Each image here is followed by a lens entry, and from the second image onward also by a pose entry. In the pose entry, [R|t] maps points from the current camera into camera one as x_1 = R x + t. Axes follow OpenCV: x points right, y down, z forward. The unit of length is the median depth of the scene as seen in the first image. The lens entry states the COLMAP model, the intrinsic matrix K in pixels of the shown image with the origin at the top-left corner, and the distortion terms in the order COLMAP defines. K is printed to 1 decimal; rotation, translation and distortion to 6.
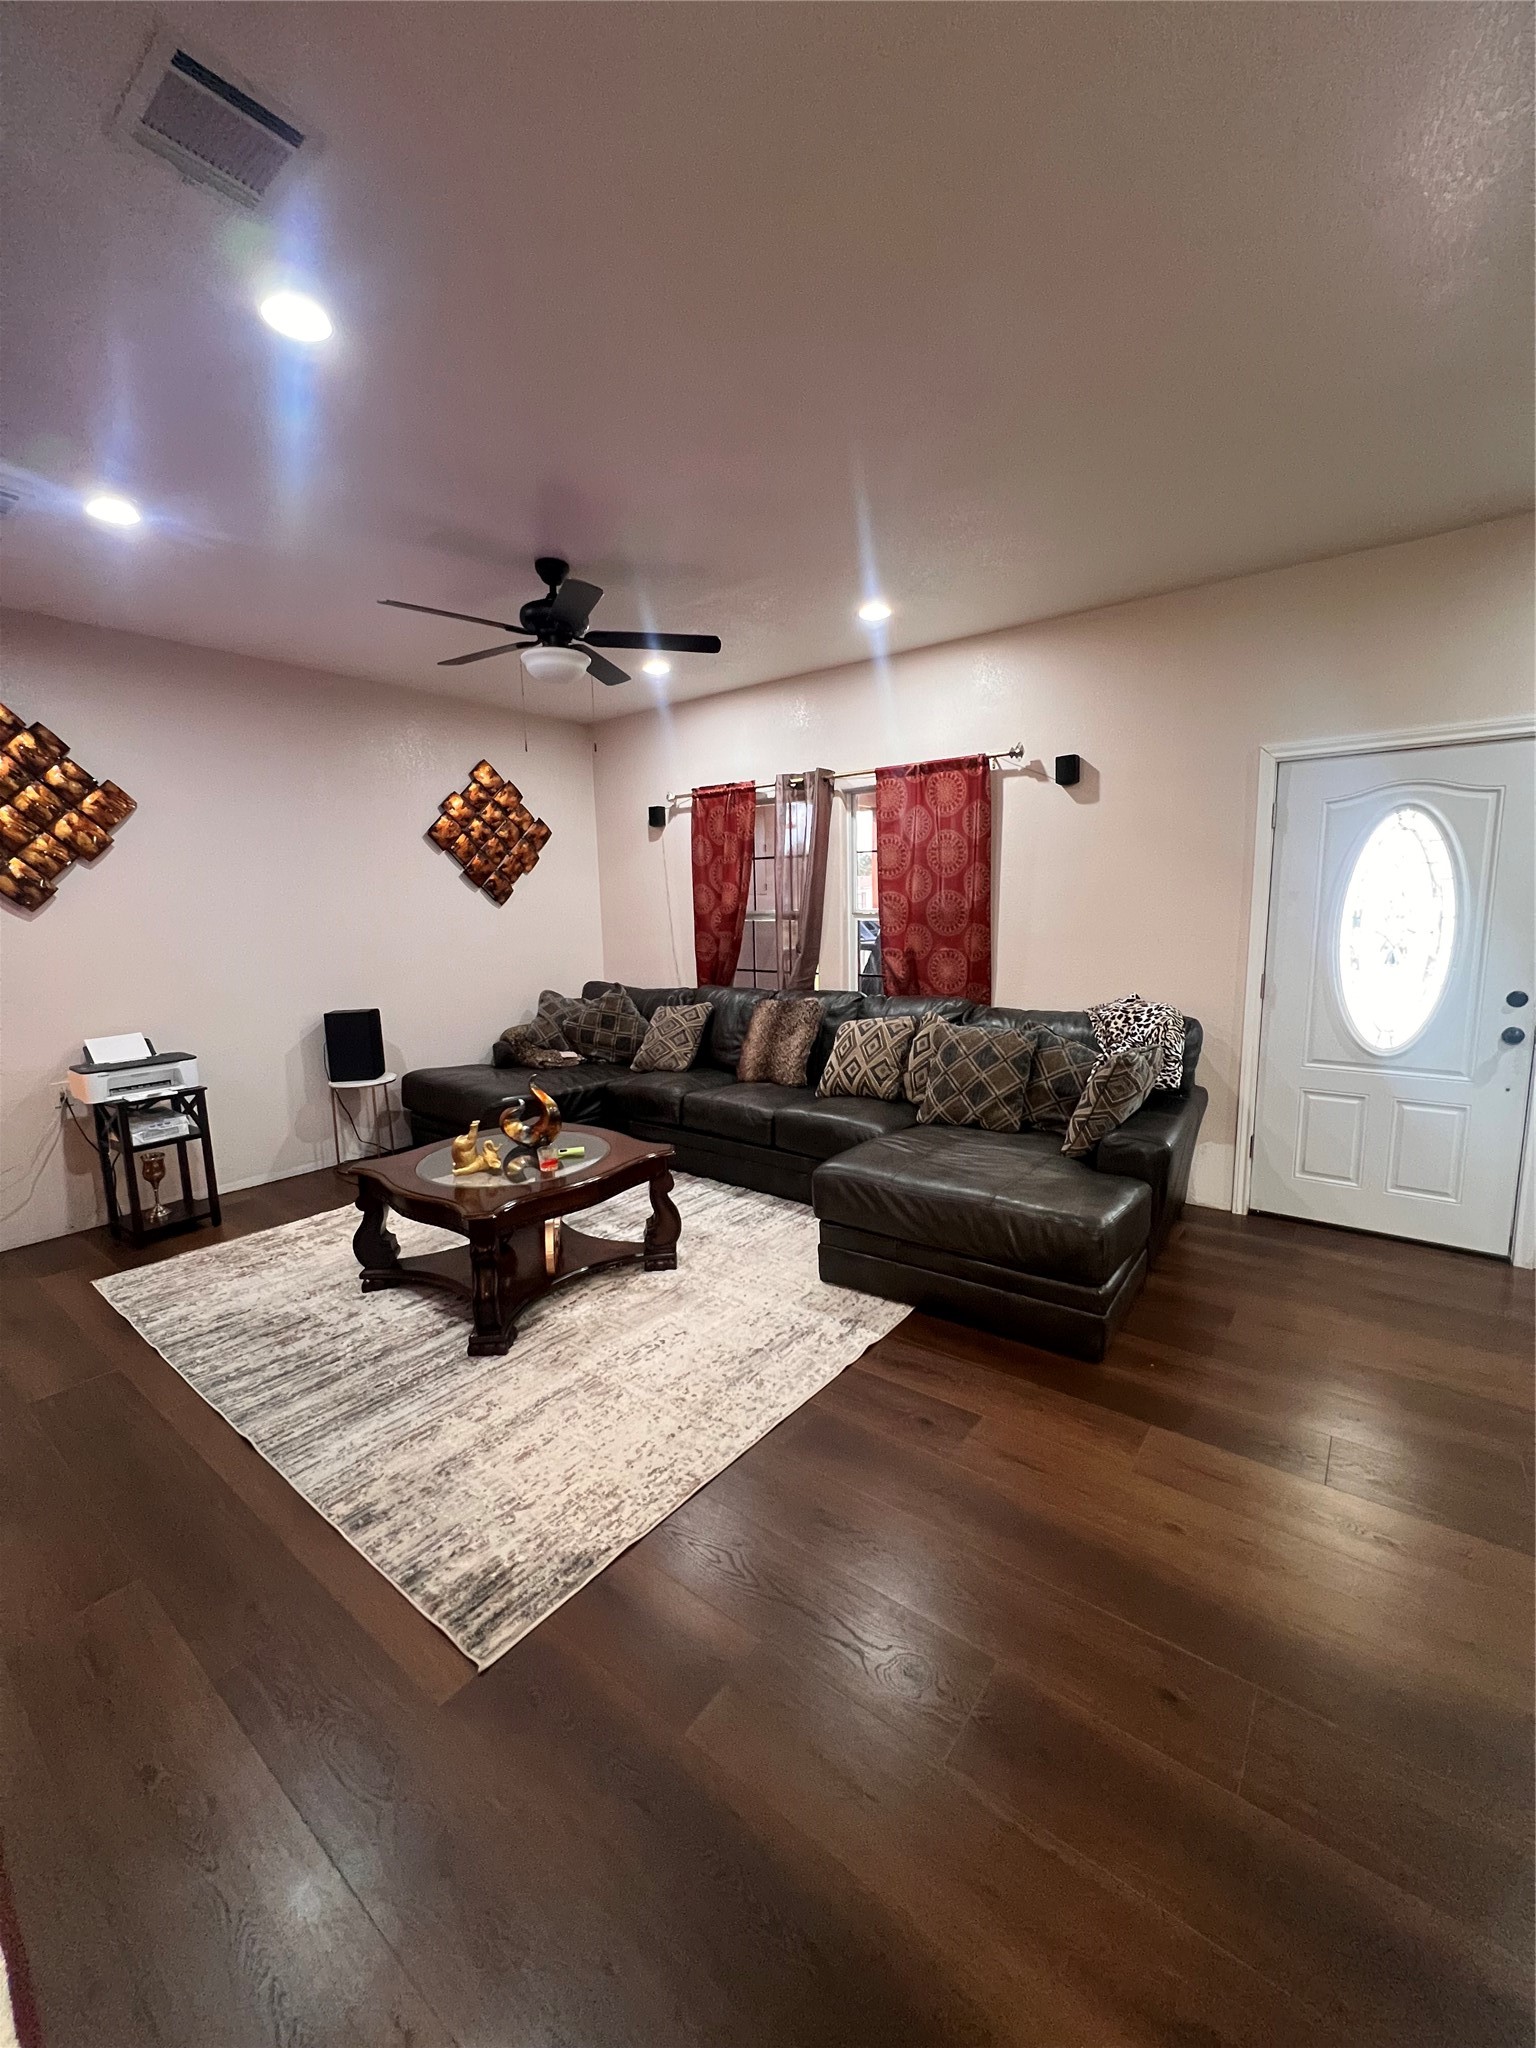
lens RADIAL K [[816.8, 0, 773.1], [0, 816.8, 1018.3], [0, 0, 1]] dist [-0.002463, 0.000918]
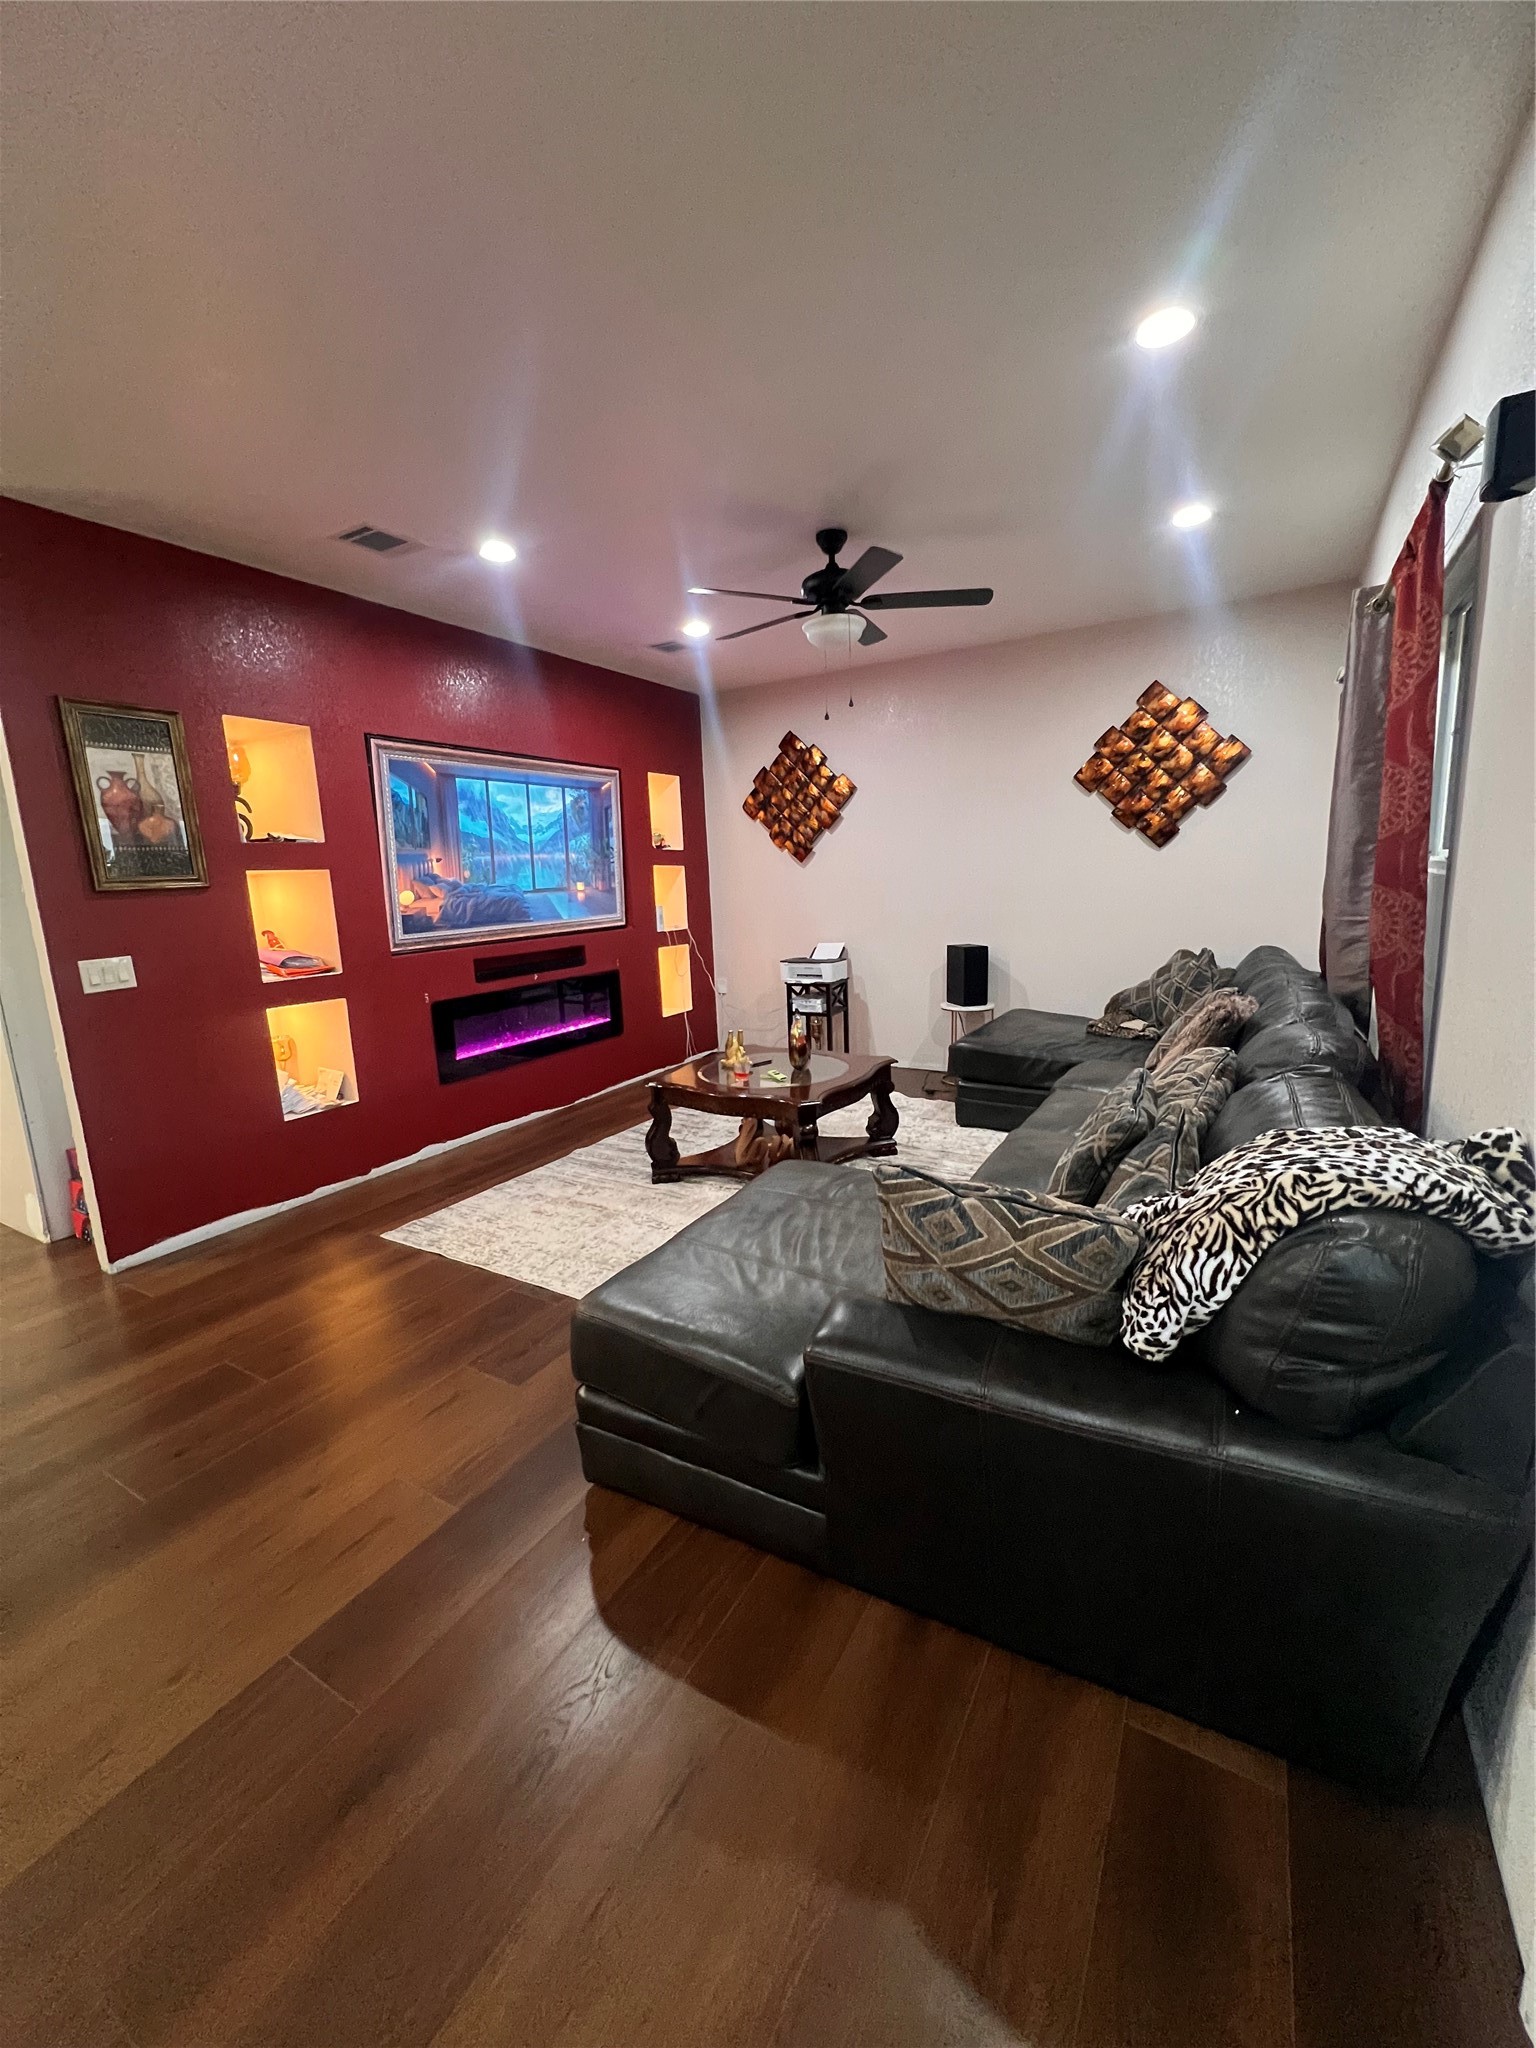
lens RADIAL K [[816.8, 0, 773.1], [0, 816.8, 1018.3], [0, 0, 1]] dist [-0.002463, 0.000918]
pose [[0.125475, 0.189127, -0.973903, 0.931507], [-0.103519, 0.978799, 0.176741, -0.130658], [0.986681, 0.078641, 0.142393, 0.887690]]
